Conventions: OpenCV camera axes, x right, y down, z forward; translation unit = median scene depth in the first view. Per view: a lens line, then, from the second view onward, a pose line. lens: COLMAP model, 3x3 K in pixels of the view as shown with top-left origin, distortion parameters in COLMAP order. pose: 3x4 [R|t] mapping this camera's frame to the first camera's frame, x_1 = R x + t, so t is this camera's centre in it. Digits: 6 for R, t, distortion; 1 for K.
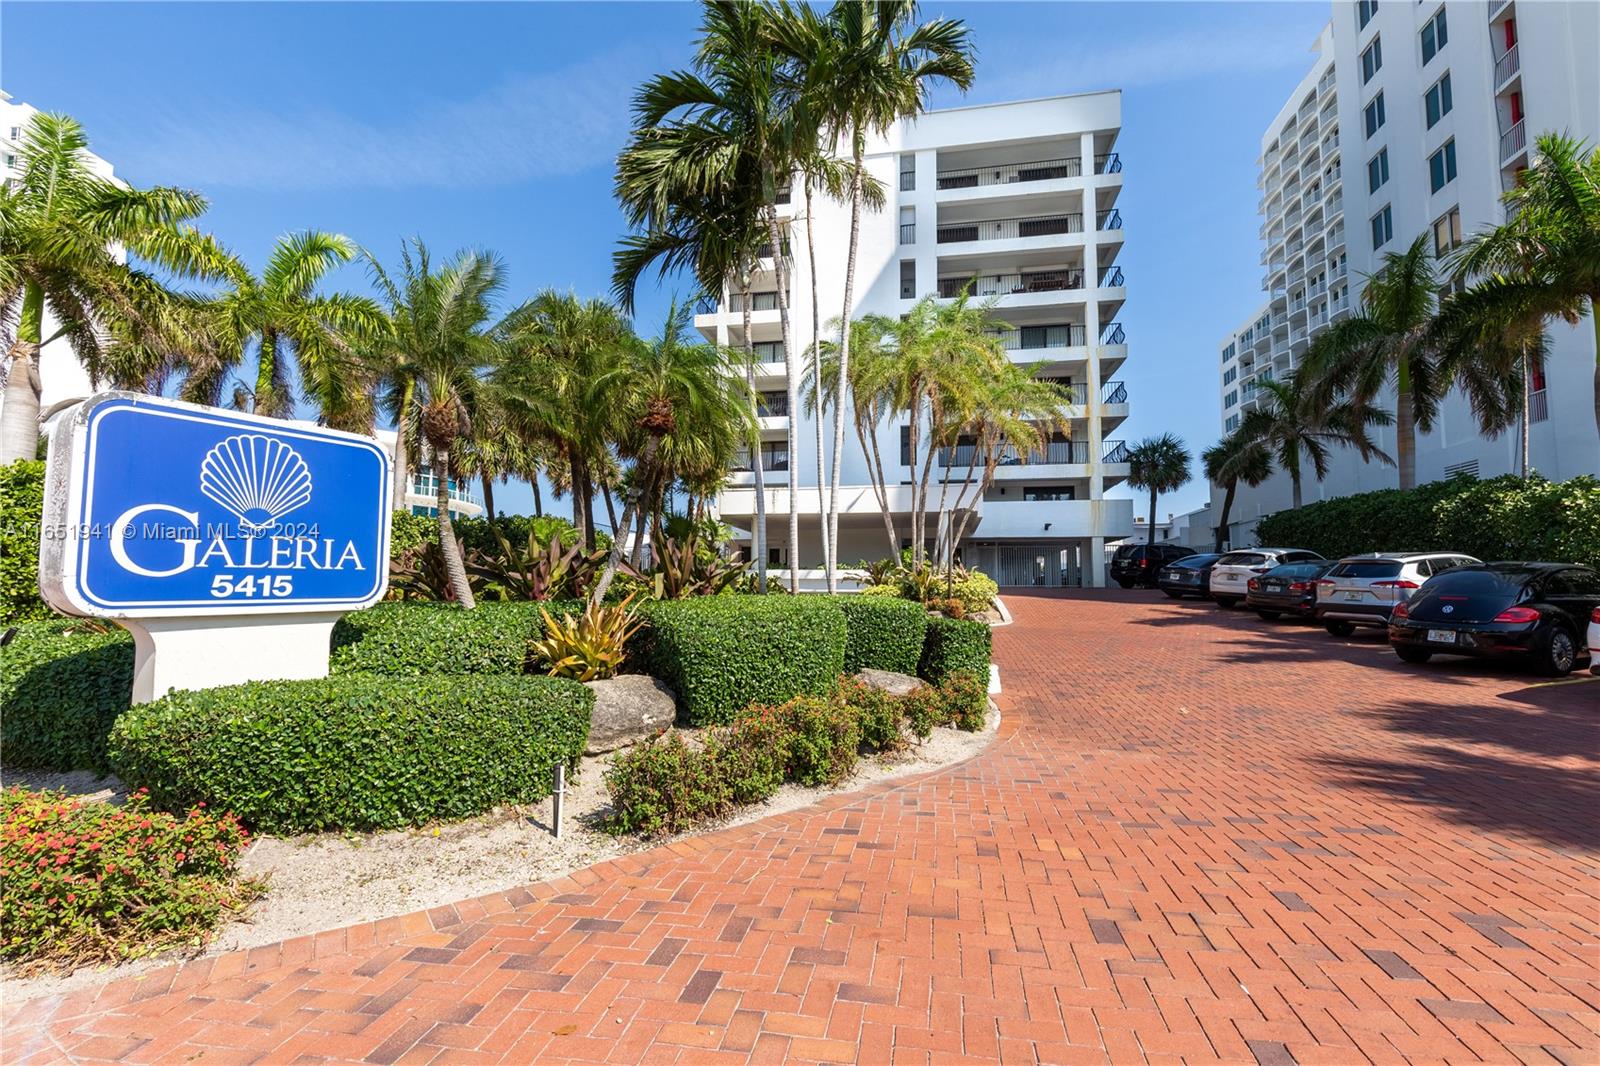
lens RADIAL K [[720.3, 0, 799.9], [0, 720.3, 522.5], [0, 0, 1]] dist [0.021137, -0.007306]
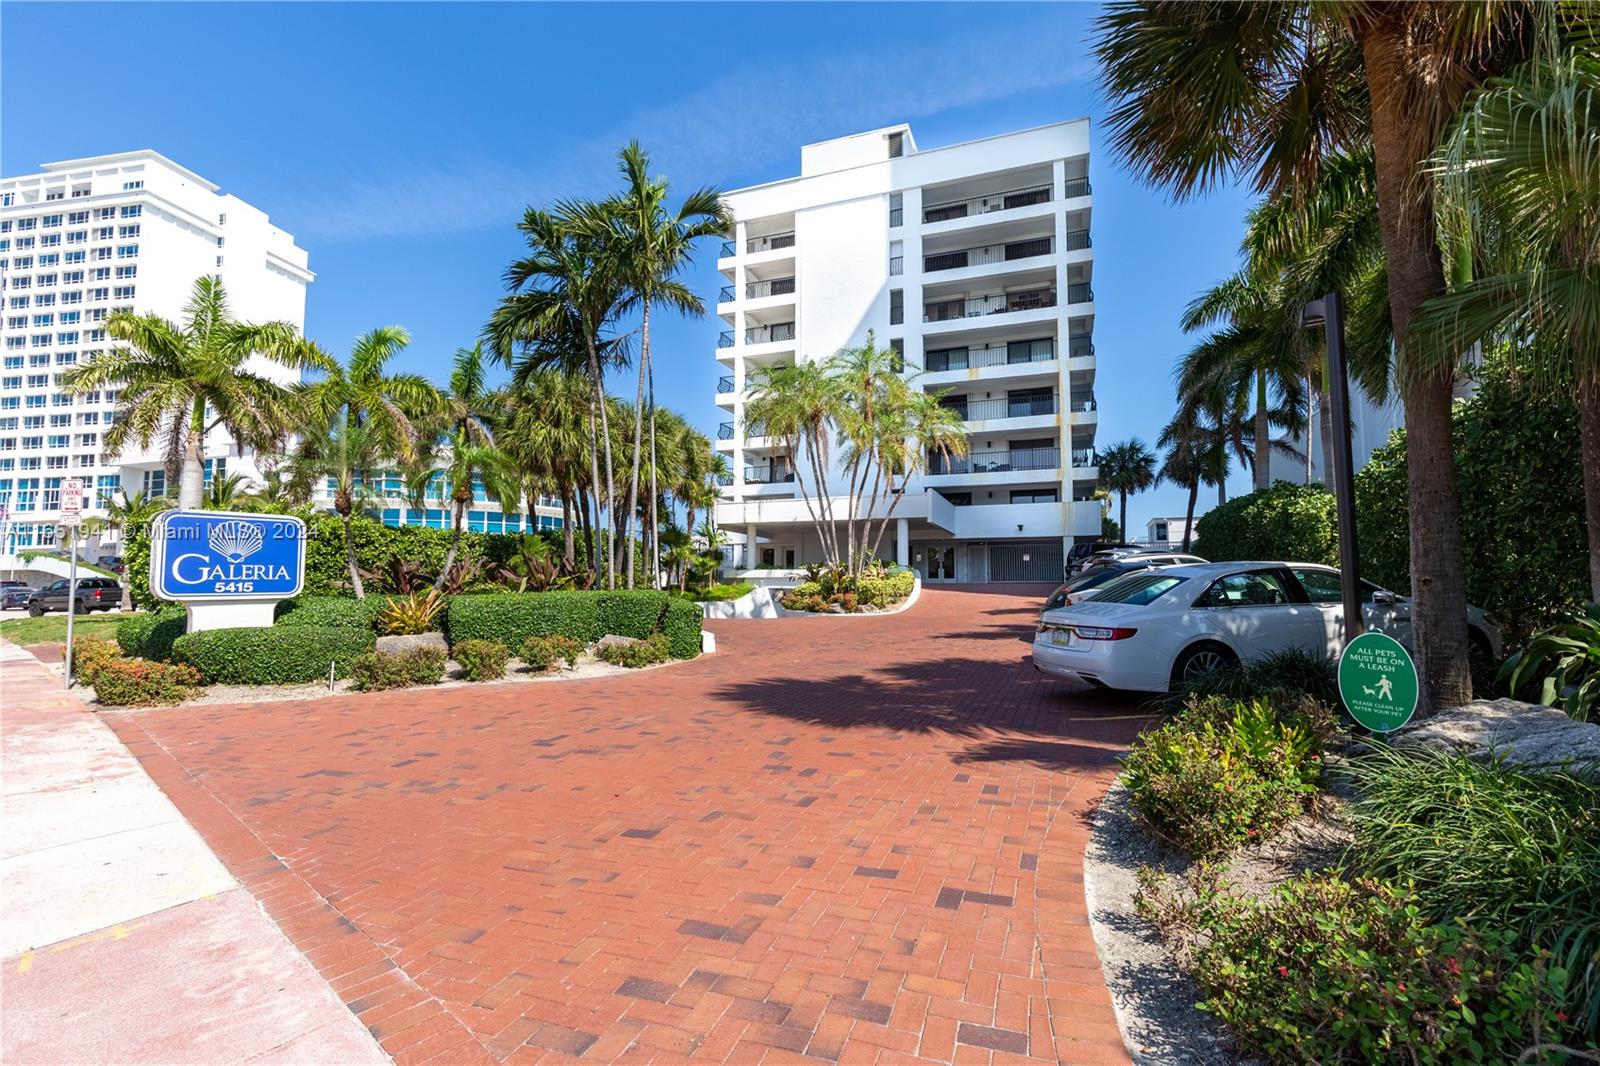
lens RADIAL K [[715.3, 0, 800.0], [0, 715.3, 533.0], [0, 0, 1]] dist [0.000059, -0.000086]
pose [[0.987423, -0.018906, -0.156967, 0.319050], [0.021705, 0.999634, 0.016136, -0.018948], [0.156605, -0.019340, 0.987472, -0.219724]]
